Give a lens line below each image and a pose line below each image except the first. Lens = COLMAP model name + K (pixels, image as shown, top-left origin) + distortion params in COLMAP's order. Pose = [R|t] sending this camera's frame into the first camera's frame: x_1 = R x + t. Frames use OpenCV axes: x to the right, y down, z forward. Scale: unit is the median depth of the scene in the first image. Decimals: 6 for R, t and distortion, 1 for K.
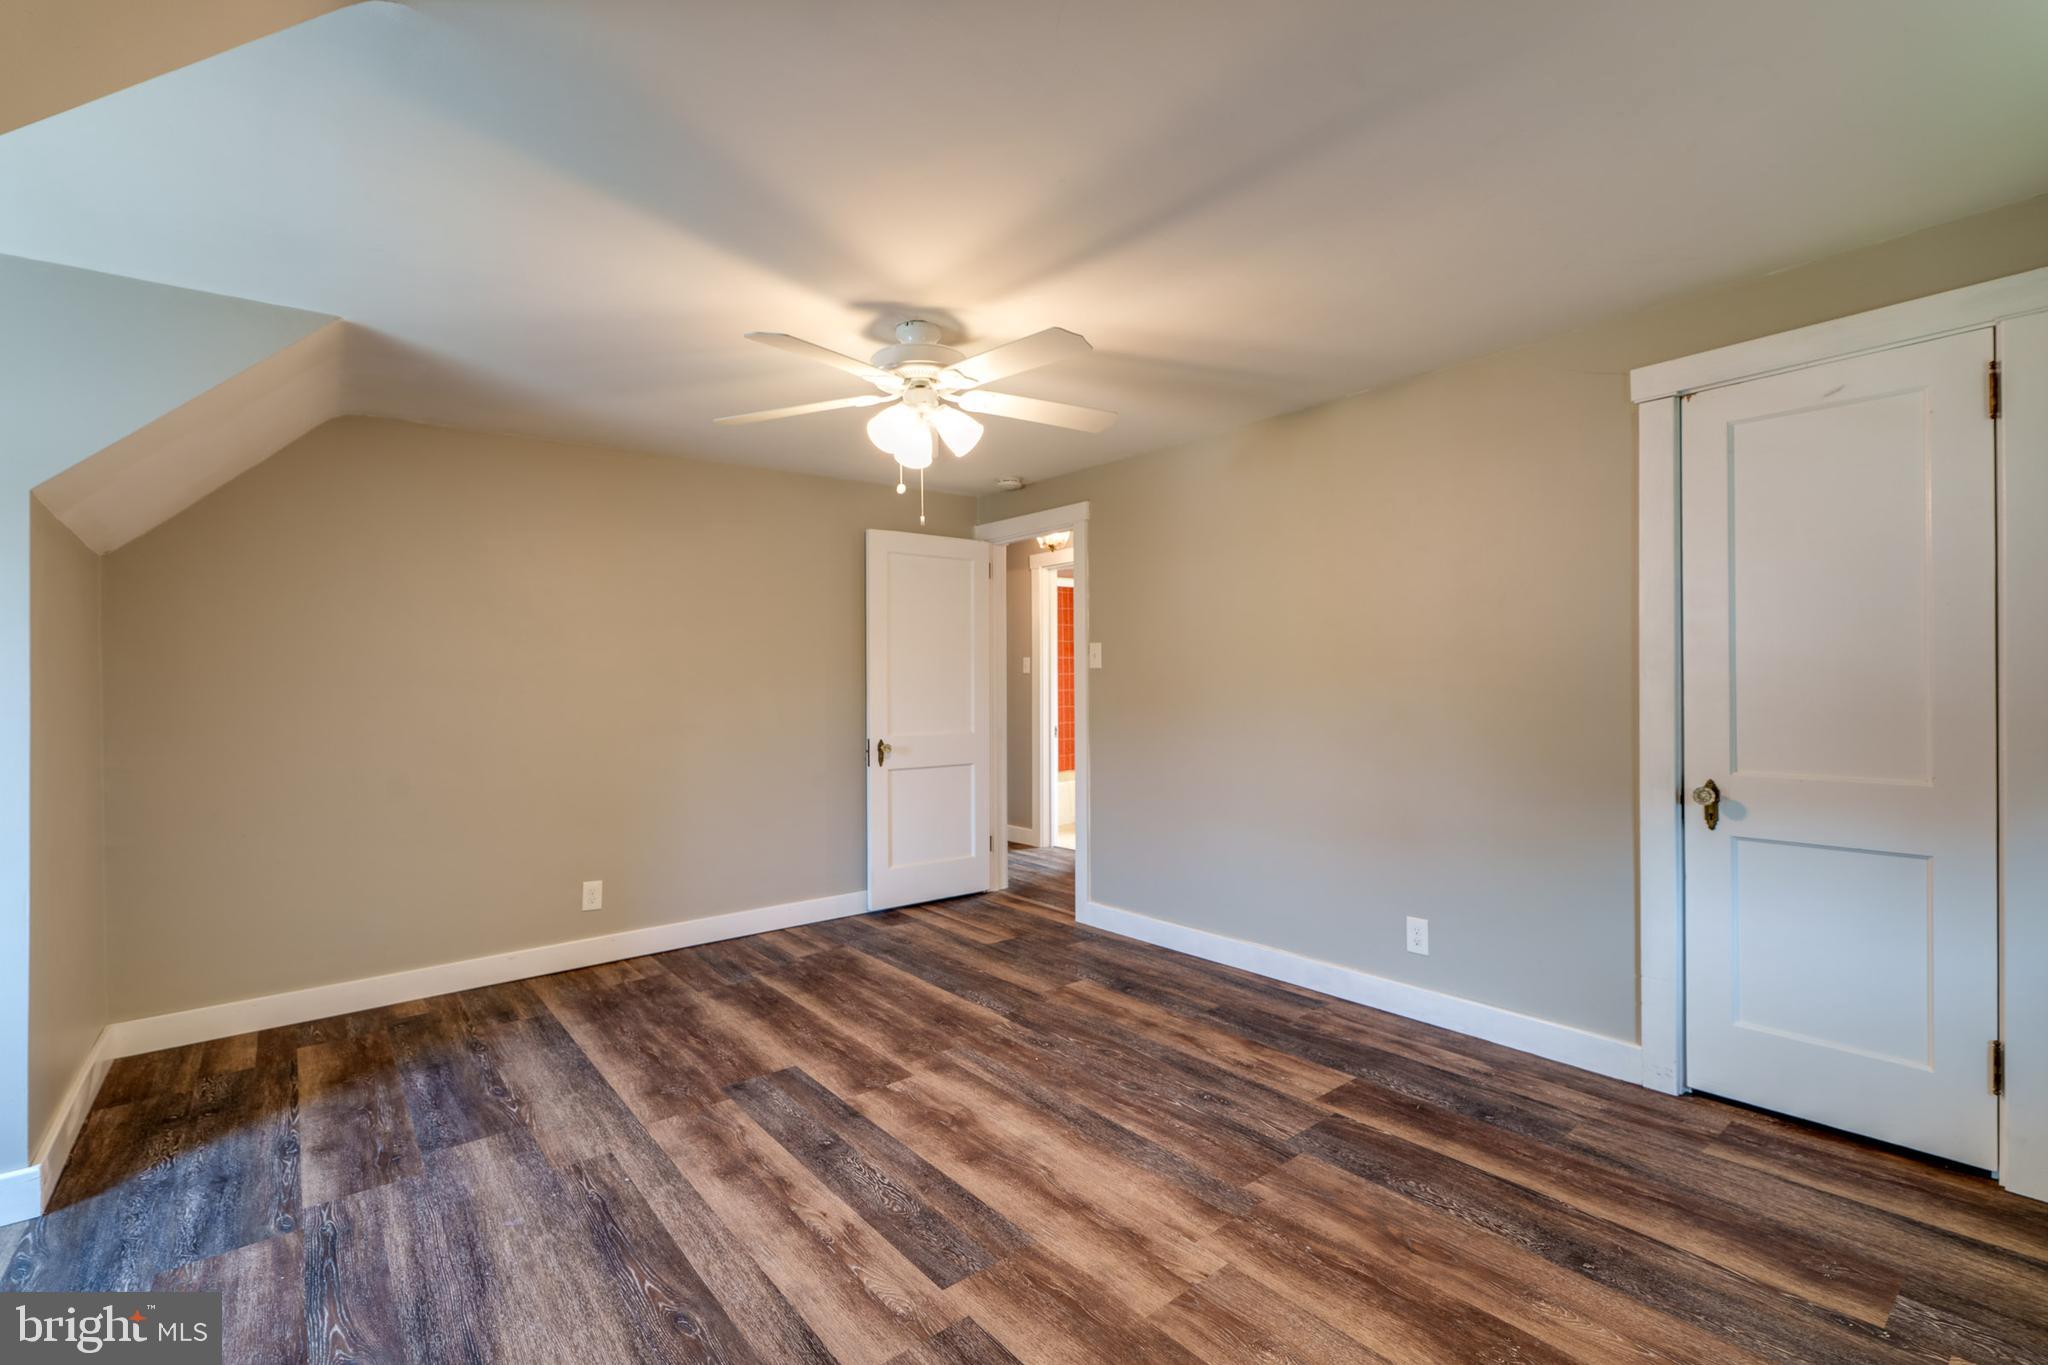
lens RADIAL K [[925.5, 0, 1024.4], [0, 925.5, 679.1], [0, 0, 1]] dist [-0.001698, -0.000486]
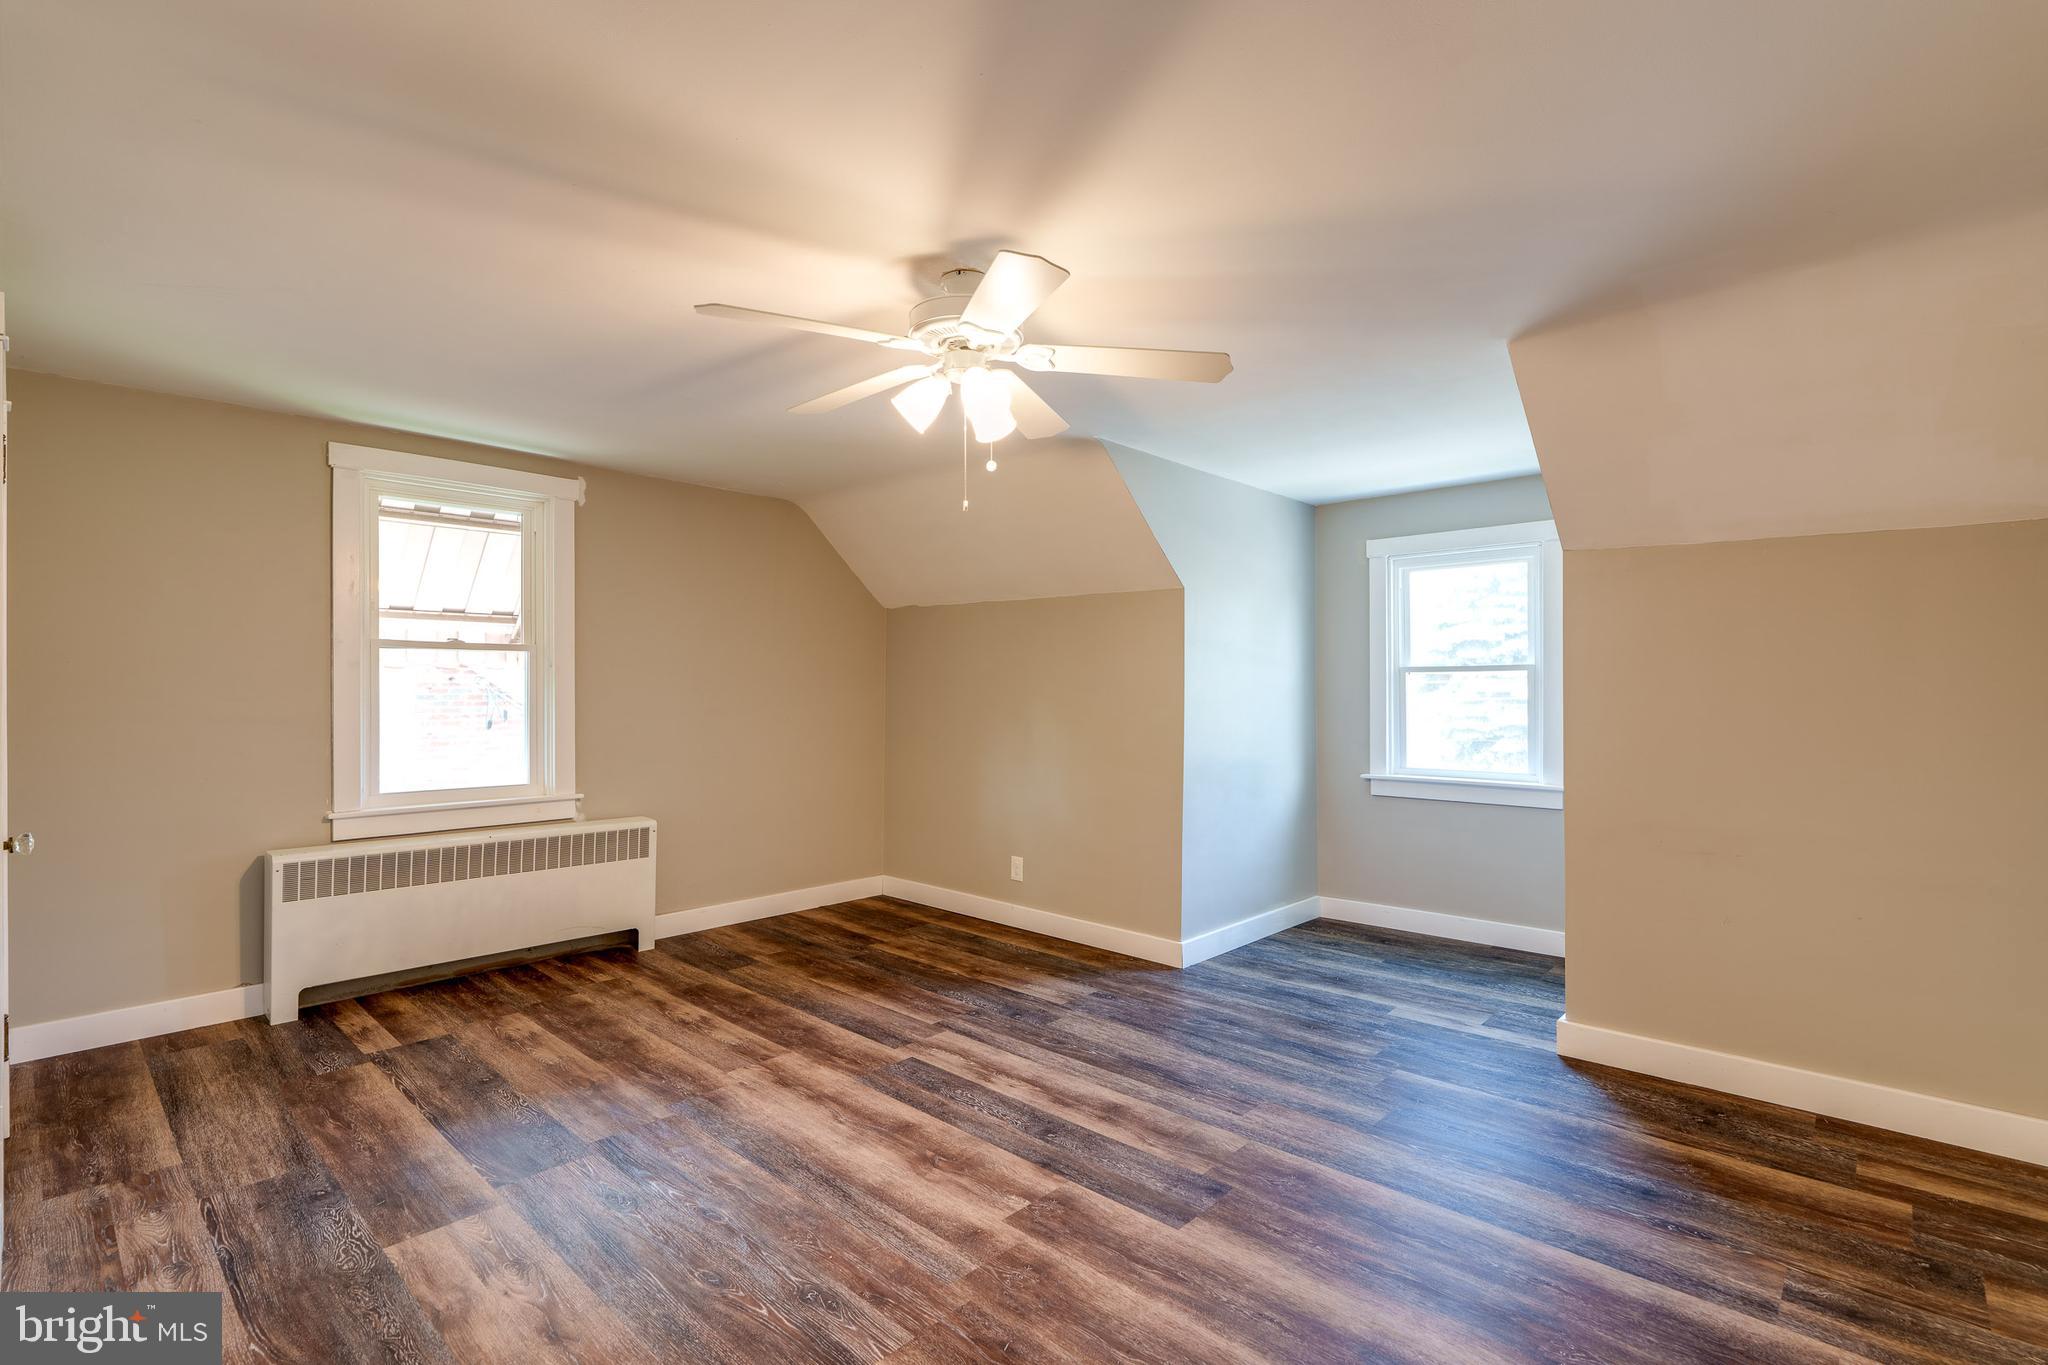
lens RADIAL K [[925.5, 0, 1030.4], [0, 925.5, 683.8], [0, 0, 1]] dist [-0.001698, -0.000486]
pose [[-0.987856, 0.014190, -0.154724, -0.036853], [0.014821, 0.999886, -0.002926, -0.000194], [0.154665, -0.005184, -0.987953, 1.958821]]
